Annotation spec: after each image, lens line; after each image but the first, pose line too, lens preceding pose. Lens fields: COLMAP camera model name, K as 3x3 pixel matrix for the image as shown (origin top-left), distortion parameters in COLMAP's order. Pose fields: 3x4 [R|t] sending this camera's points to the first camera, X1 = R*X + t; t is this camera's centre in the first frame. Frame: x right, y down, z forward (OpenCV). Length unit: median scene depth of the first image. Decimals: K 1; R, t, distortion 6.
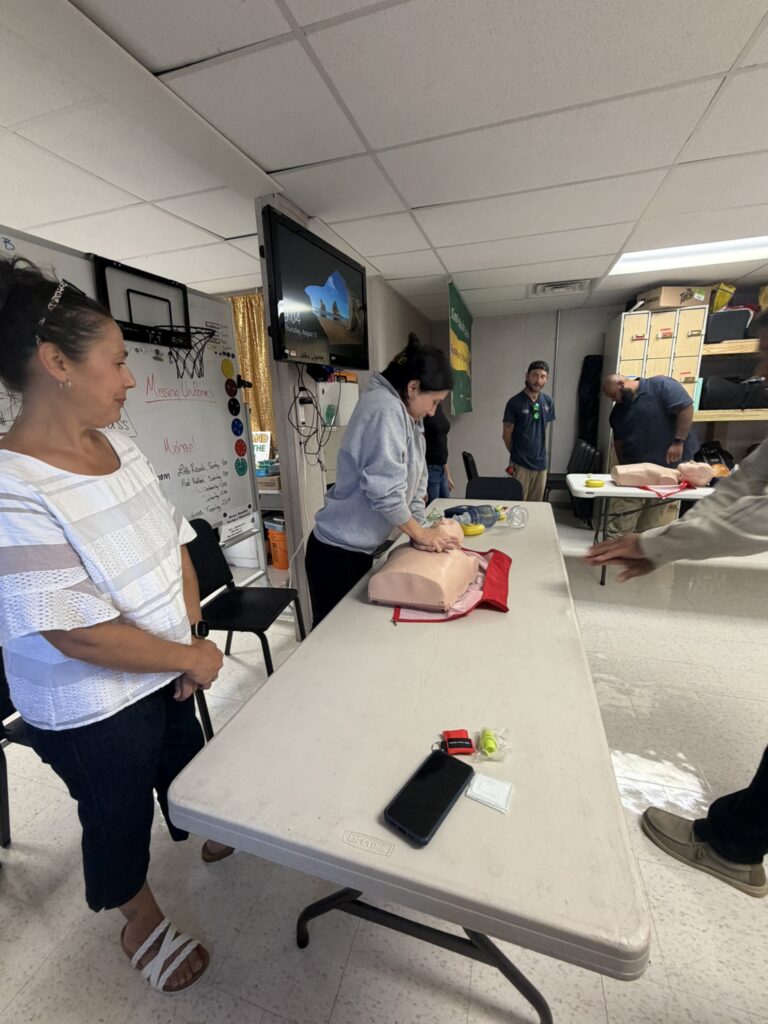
lens RADIAL K [[419.7, 0, 385.7], [0, 419.7, 512.2], [0, 0, 1]] dist [-0.001343, -0.000566]
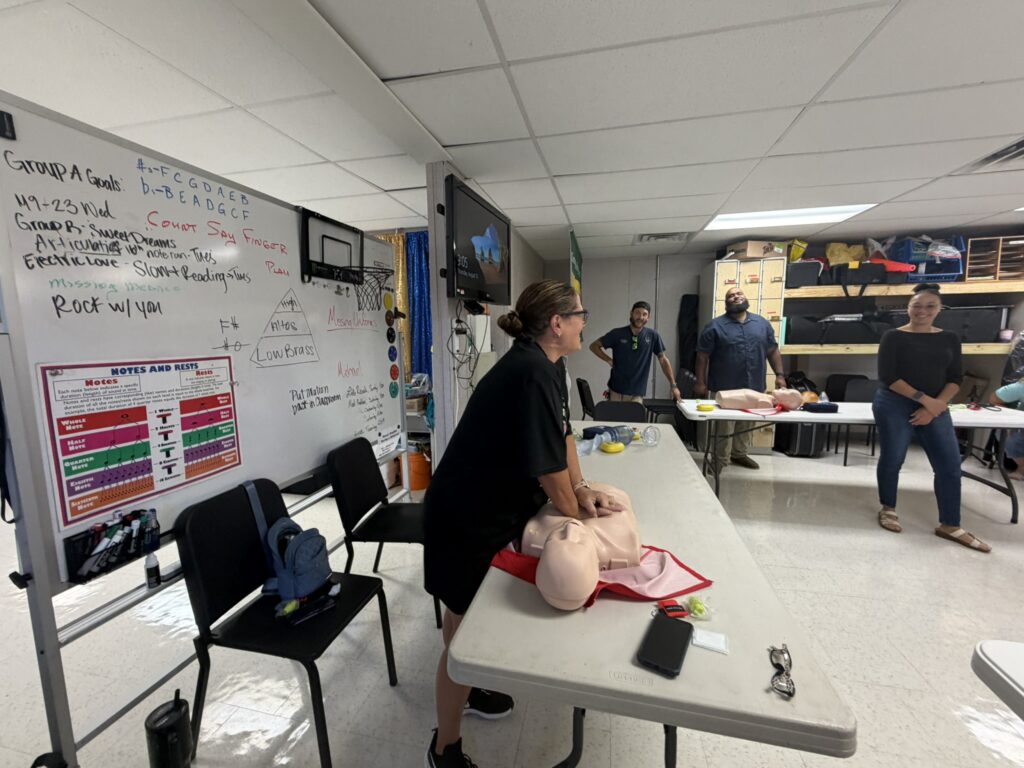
lens RADIAL K [[419.7, 0, 509.1], [0, 419.7, 386.5], [0, 0, 1]] dist [-0.001343, -0.000566]
pose [[0.997188, 0.010264, 0.074237, -0.125097], [-0.001185, 0.992611, -0.121331, 0.013291], [-0.074934, 0.120902, 0.989832, -0.085904]]
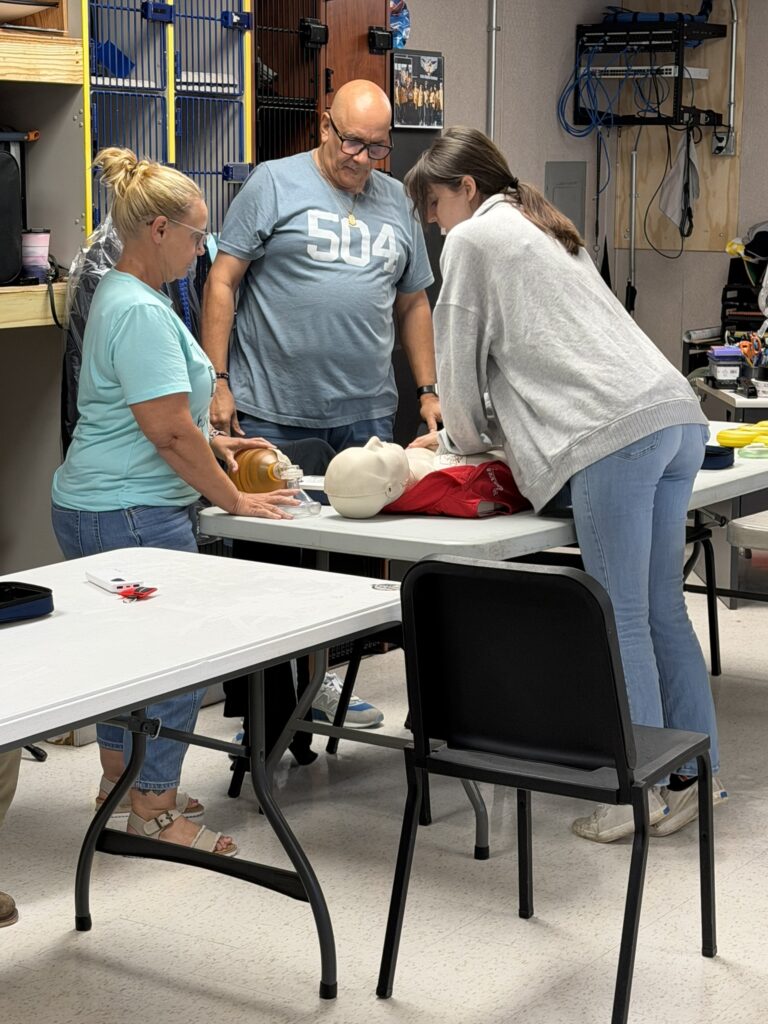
lens RADIAL K [[2119.9, 0, 379.5], [0, 2119.9, 523.8], [0, 0, 1]] dist [0.173501, -0.361409]
pose [[0.272435, -0.124220, 0.954122, -0.062815], [0.218059, 0.973801, 0.064519, -0.170278], [-0.937139, 0.190477, 0.292385, 0.428698]]
